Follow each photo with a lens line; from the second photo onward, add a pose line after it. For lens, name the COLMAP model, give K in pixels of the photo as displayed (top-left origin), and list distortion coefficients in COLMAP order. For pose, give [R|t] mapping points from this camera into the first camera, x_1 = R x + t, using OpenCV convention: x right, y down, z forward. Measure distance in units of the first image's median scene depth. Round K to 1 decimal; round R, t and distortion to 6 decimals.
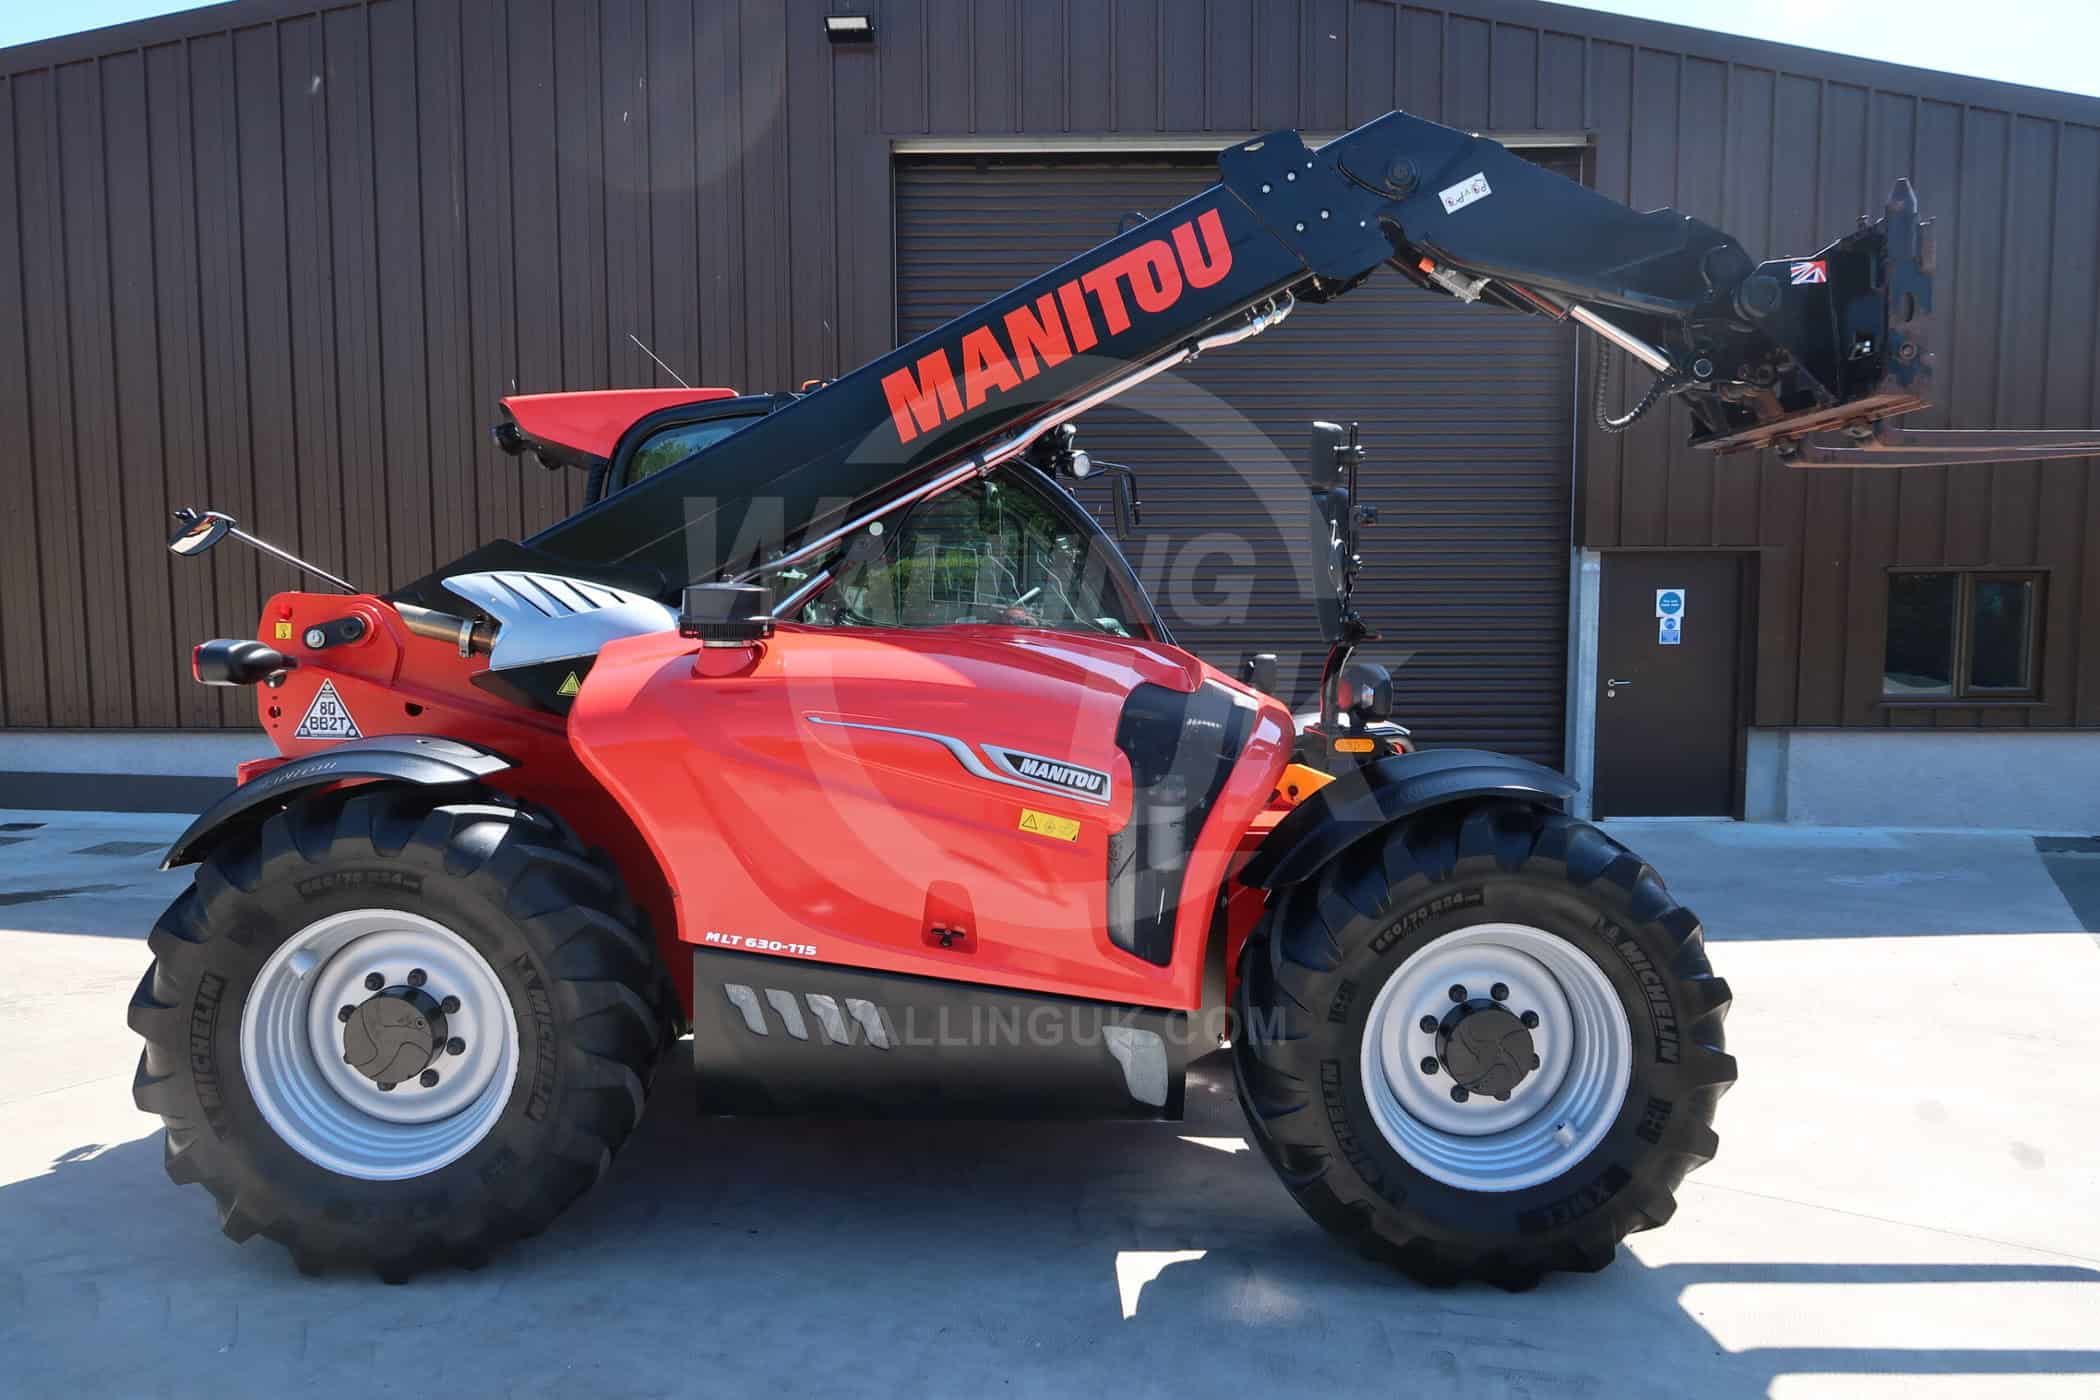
lens RADIAL K [[1447.7, 0, 1041.5], [0, 1447.7, 691.3], [0, 0, 1]] dist [-0.025322, 0.007839]
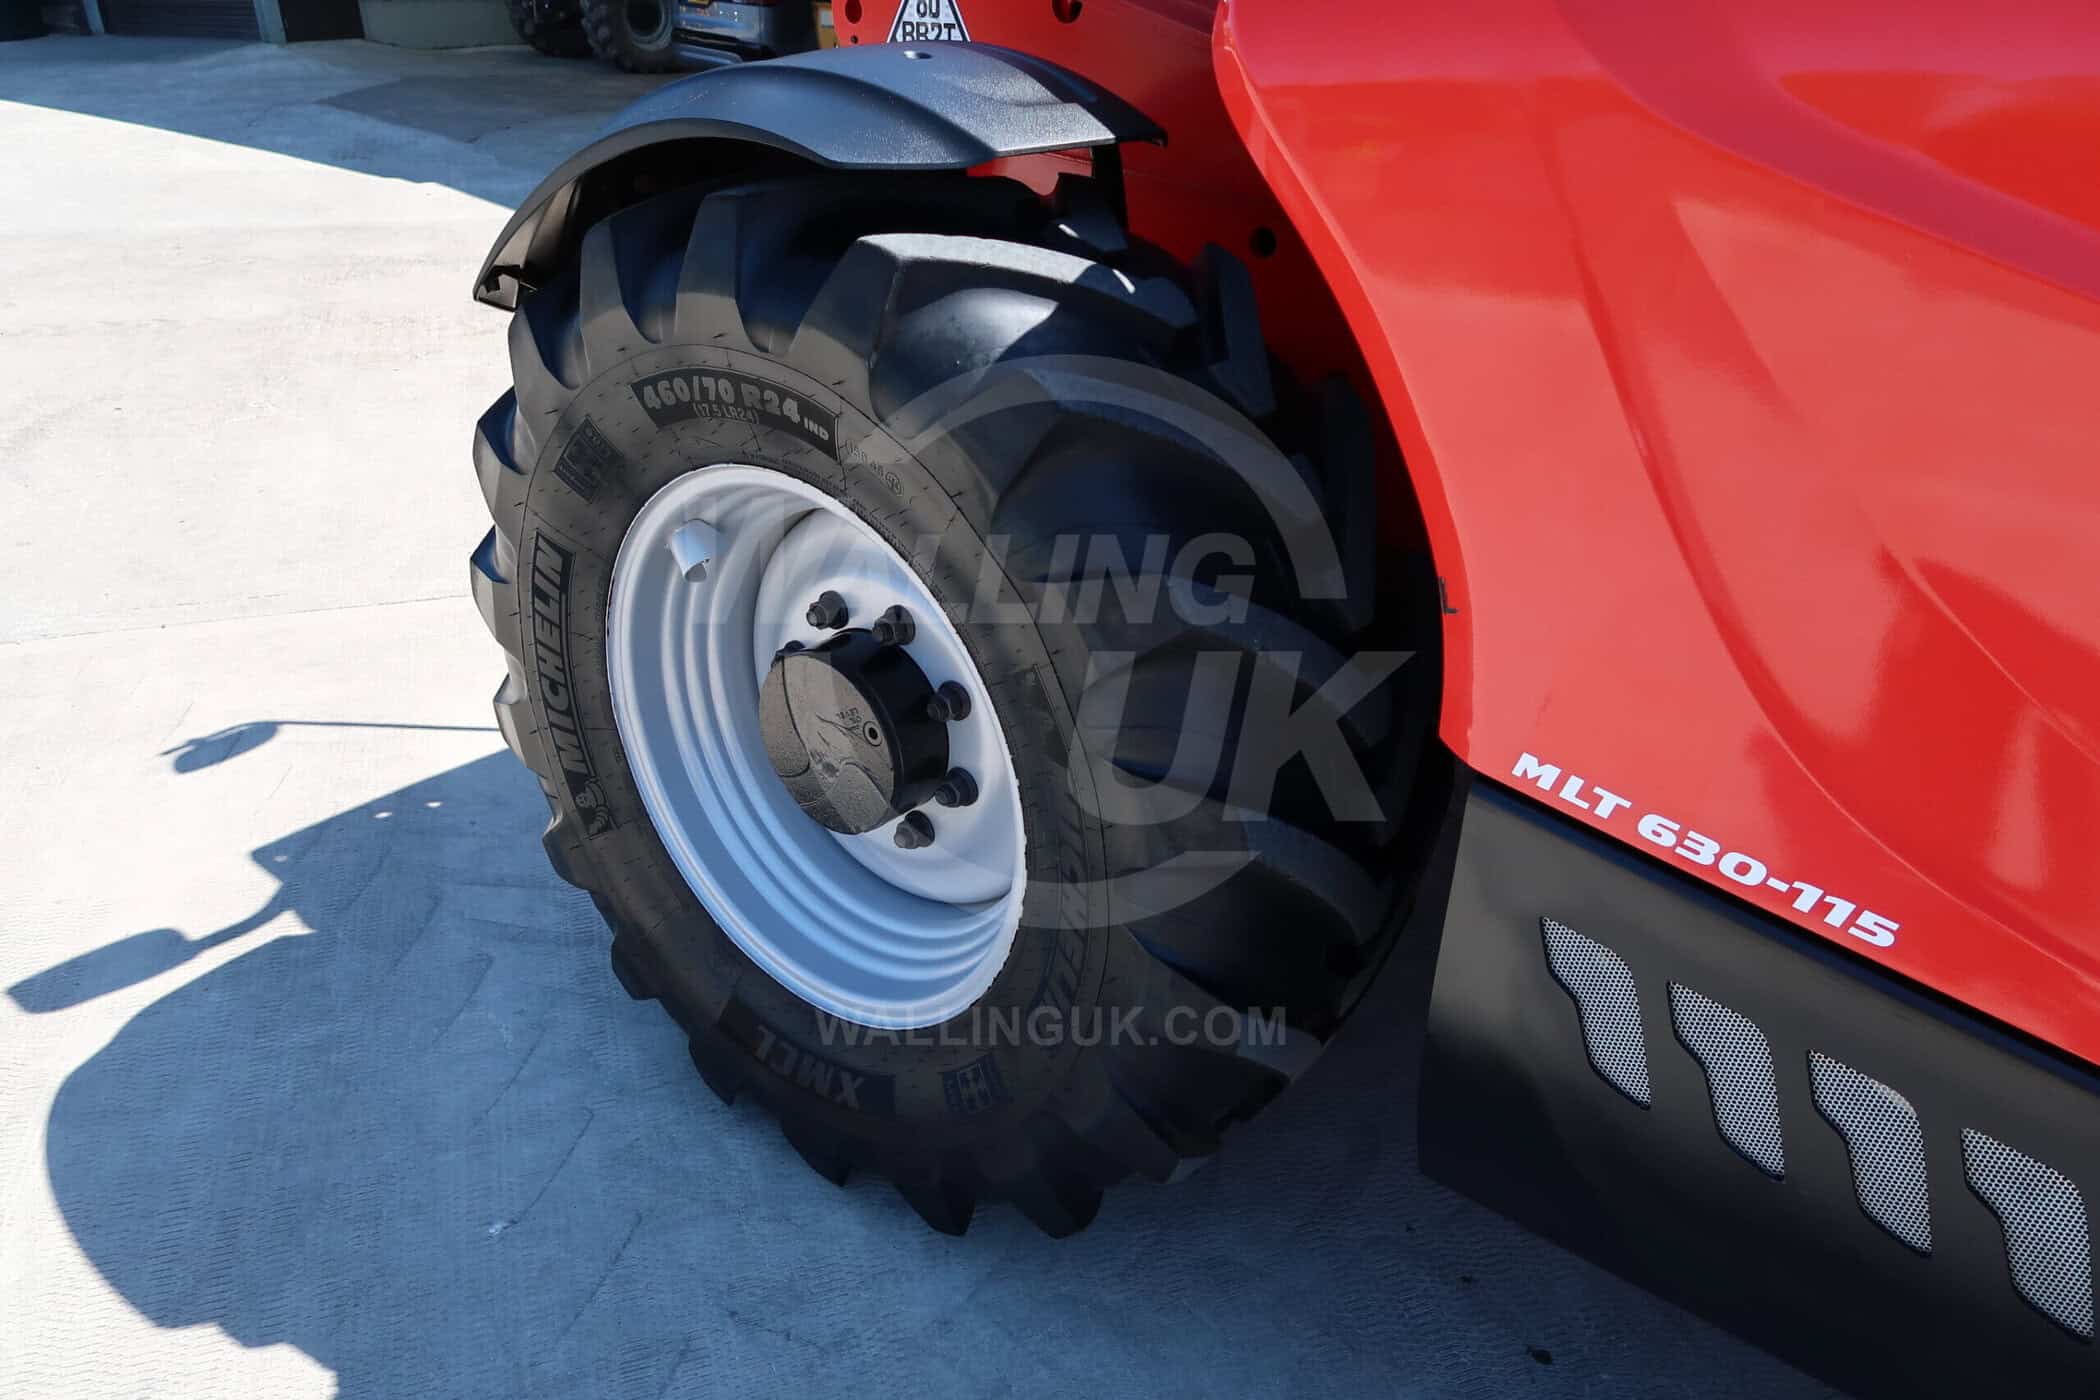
lens RADIAL K [[1444.4, 0, 1038.2], [0, 1444.4, 703.1], [0, 0, 1]] dist [-0.023189, 0.002783]
pose [[0.767785, 0.286622, -0.573022, -0.138285], [-0.046581, 0.916962, 0.396245, 0.041667], [0.639012, -0.277540, 0.717381, 0.719180]]
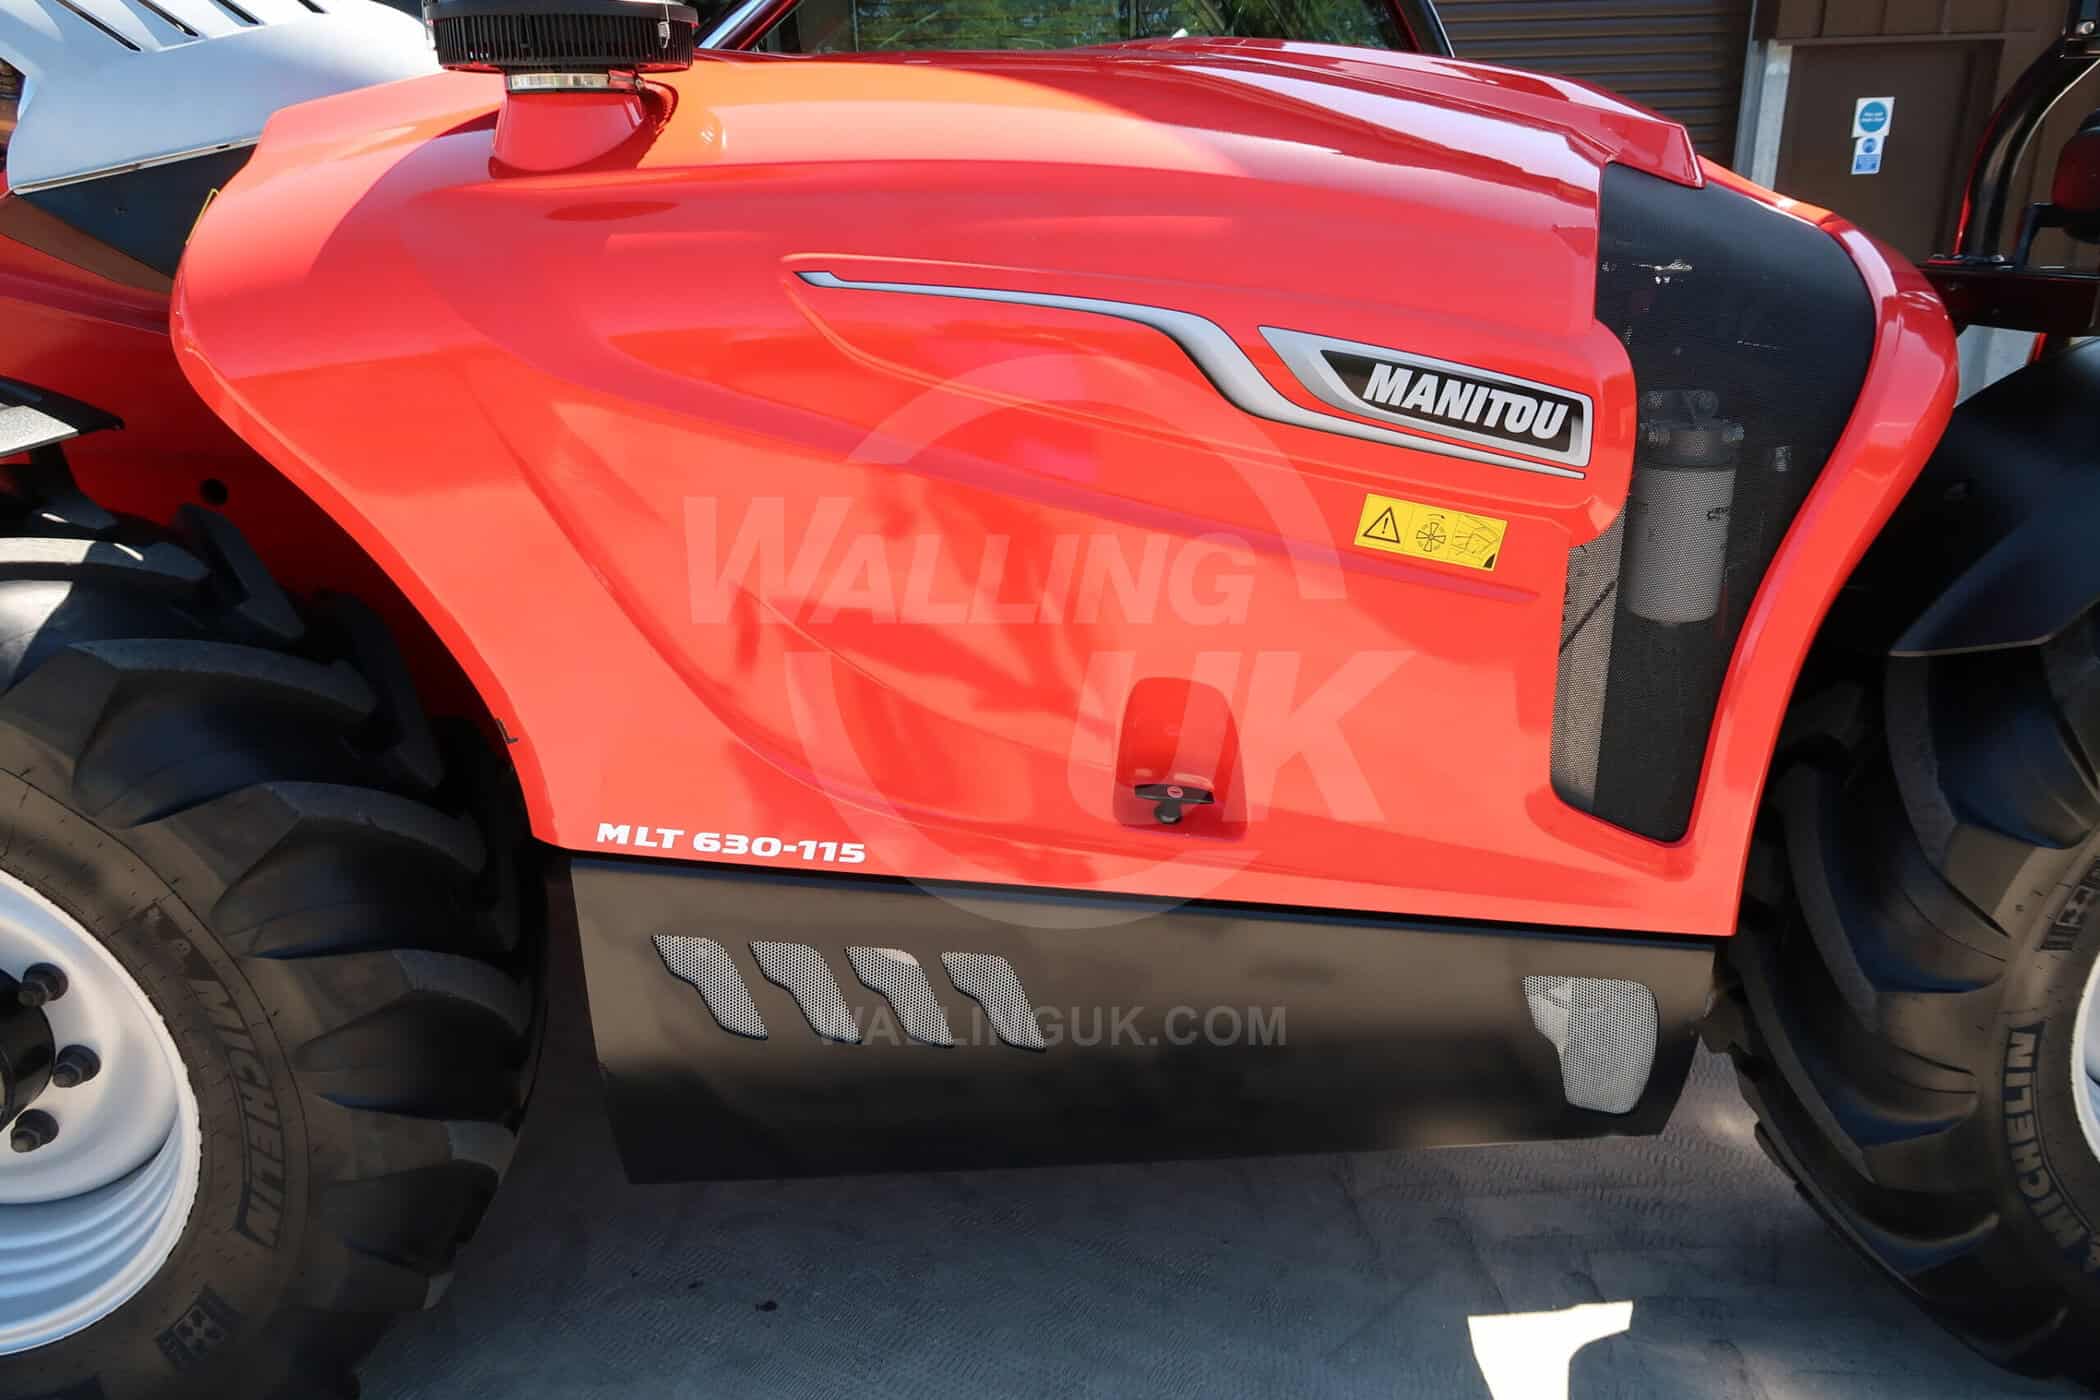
lens RADIAL K [[1447.7, 0, 1041.5], [0, 1447.7, 691.3], [0, 0, 1]] dist [-0.025322, 0.007839]
pose [[0.998892, -0.042350, 0.020512, -0.111728], [0.035059, 0.960553, 0.275879, 0.021110], [-0.031387, -0.274855, 0.960973, 0.609518]]
